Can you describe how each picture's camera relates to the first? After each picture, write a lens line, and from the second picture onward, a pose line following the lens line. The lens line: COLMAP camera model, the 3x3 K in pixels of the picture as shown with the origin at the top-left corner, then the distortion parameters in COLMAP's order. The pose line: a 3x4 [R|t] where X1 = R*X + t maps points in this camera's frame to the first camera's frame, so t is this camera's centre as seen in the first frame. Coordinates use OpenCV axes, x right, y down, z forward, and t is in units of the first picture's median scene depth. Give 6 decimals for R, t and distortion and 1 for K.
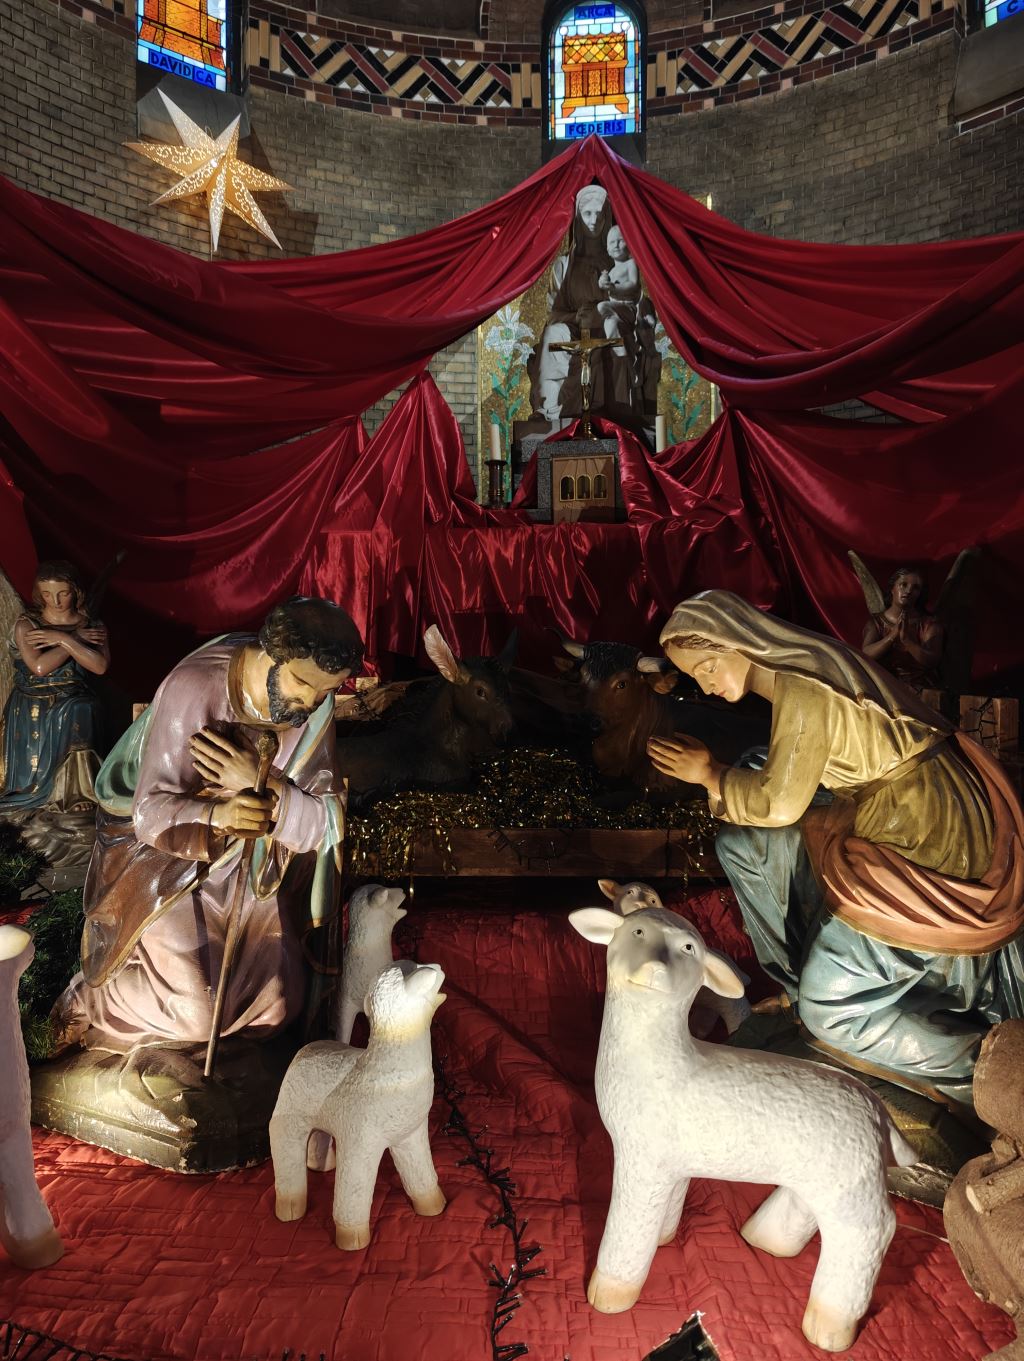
lens RADIAL K [[952.4, 0, 512.0], [0, 952.4, 680.5], [0, 0, 1]] dist [0.048220, -0.049159]
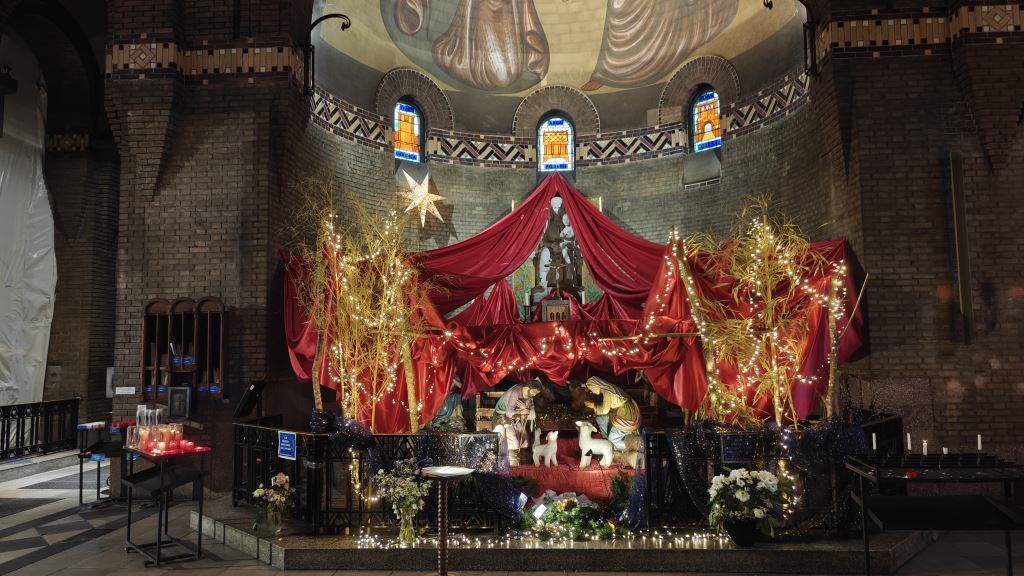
lens RADIAL K [[652.9, 0, 512.0], [0, 652.9, 288.0], [0, 0, 1]] dist [0.117792, -0.000042]
pose [[0.999033, -0.000374, 0.043965, -0.342812], [0.005793, 0.992367, -0.123182, -0.095074], [-0.043584, 0.123317, 0.991410, -2.193349]]
